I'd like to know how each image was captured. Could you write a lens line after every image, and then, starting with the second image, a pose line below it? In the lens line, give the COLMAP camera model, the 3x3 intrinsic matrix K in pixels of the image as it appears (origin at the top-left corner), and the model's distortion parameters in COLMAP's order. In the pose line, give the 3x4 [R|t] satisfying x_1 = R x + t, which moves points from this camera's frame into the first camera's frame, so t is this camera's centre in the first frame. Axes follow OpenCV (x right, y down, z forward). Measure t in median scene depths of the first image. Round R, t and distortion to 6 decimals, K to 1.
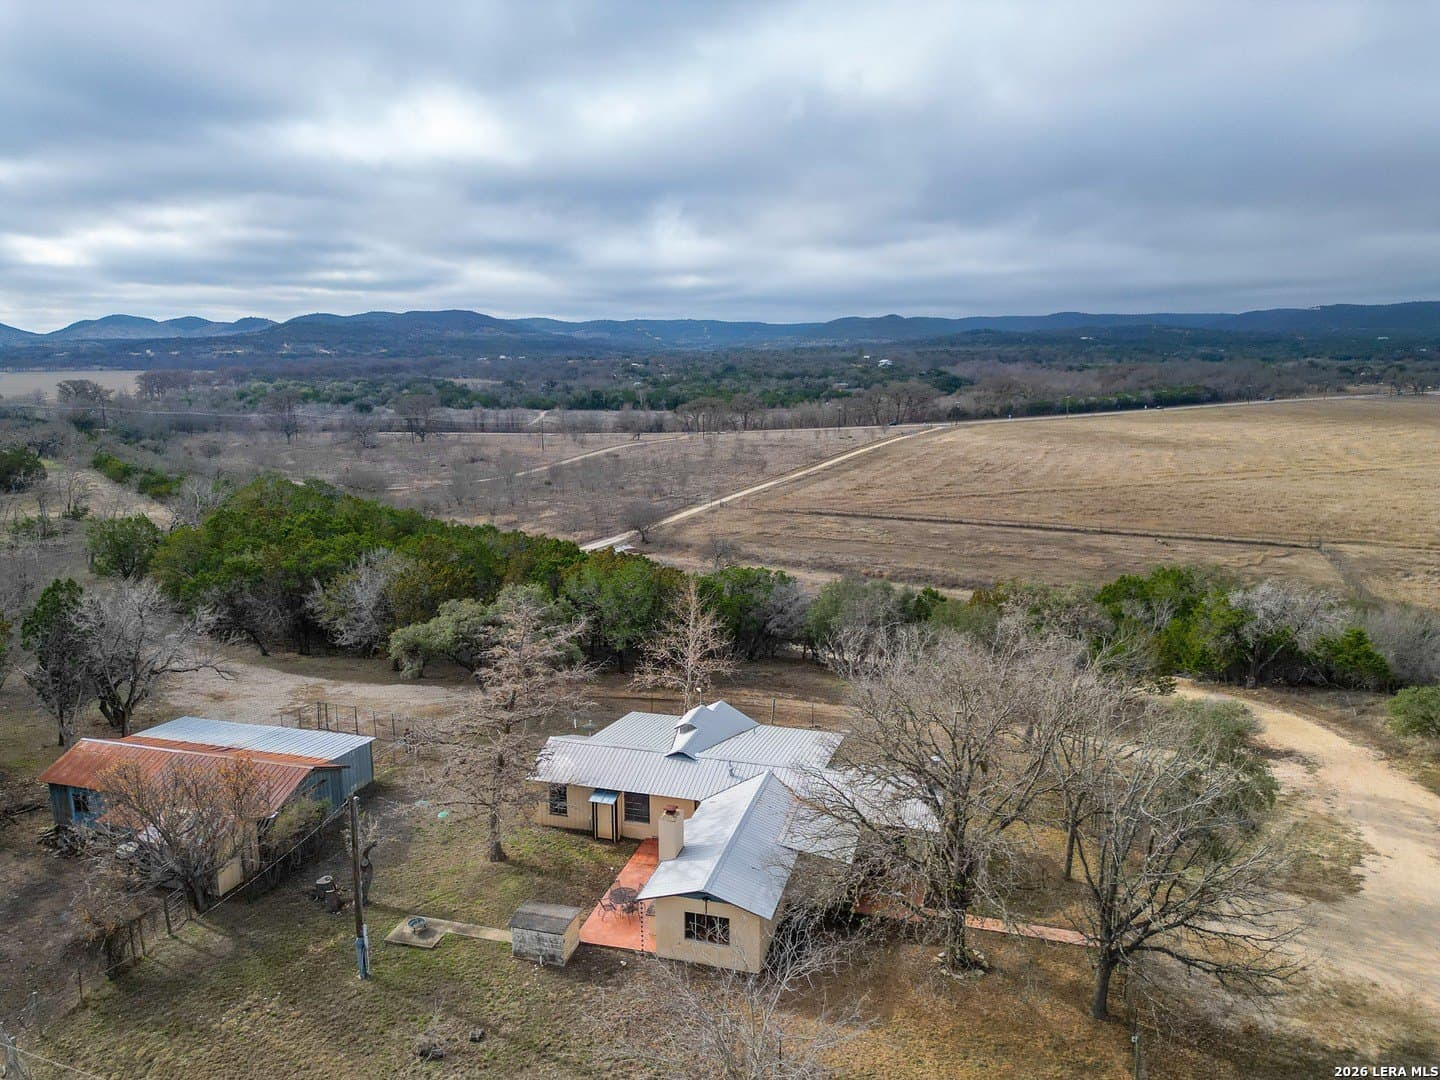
lens RADIAL K [[997.2, 0, 720.0], [0, 997.2, 540.0], [0, 0, 1]] dist [0.076137, -0.082113]
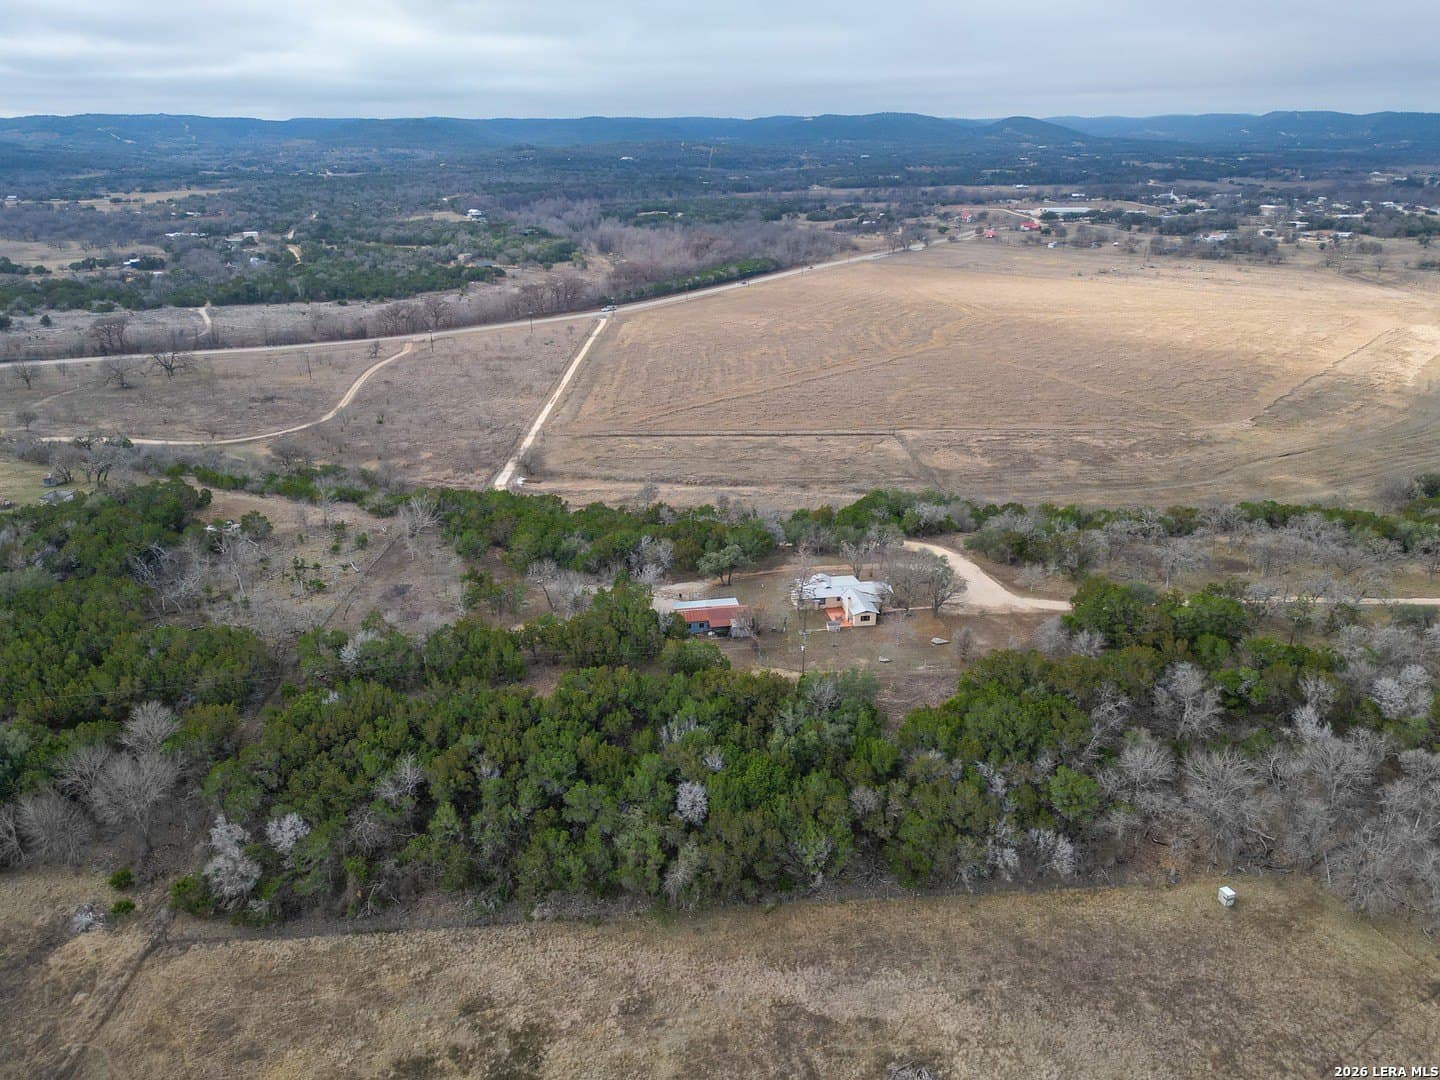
lens RADIAL K [[1027.8, 0, 717.8], [0, 1027.8, 533.9], [0, 0, 1]] dist [0.075702, -0.091615]
pose [[0.902661, -0.152448, 0.402446, -0.189144], [0.081161, 0.978677, 0.188689, -0.074187], [-0.422630, -0.137659, 0.895787, -0.227156]]
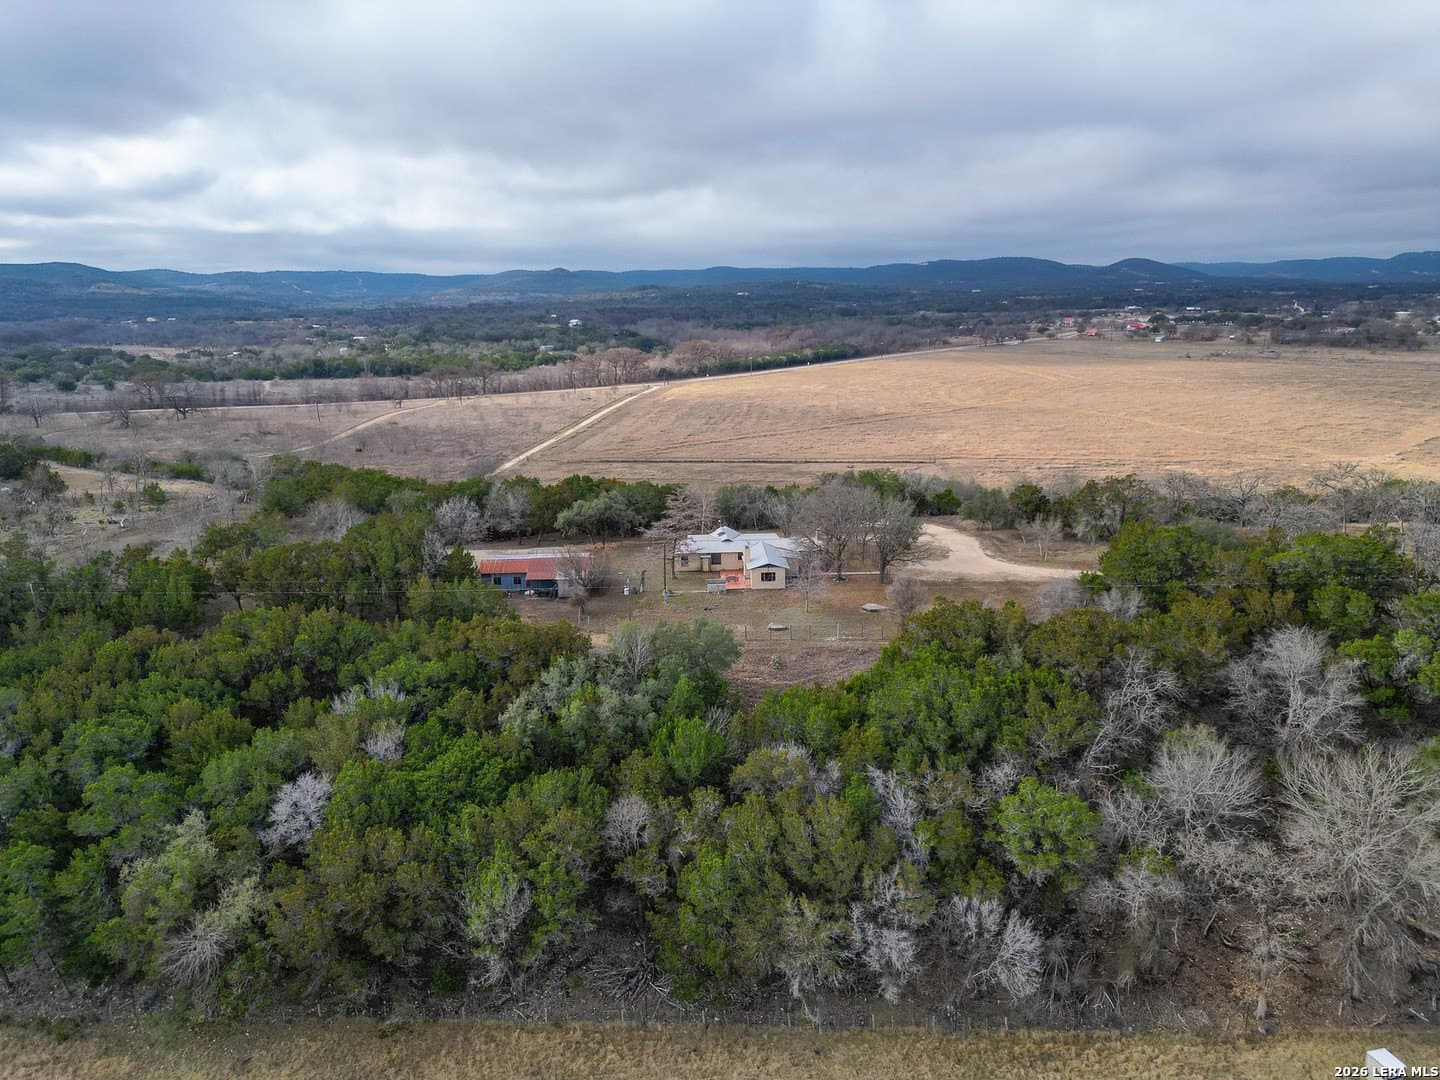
lens RADIAL K [[997.2, 0, 720.0], [0, 997.2, 540.0], [0, 0, 1]] dist [0.076137, -0.082113]
pose [[0.947202, -0.084704, 0.309246, -0.080736], [0.070283, 0.995869, 0.057498, 0.005286], [-0.312839, -0.032727, 0.949242, -0.139978]]
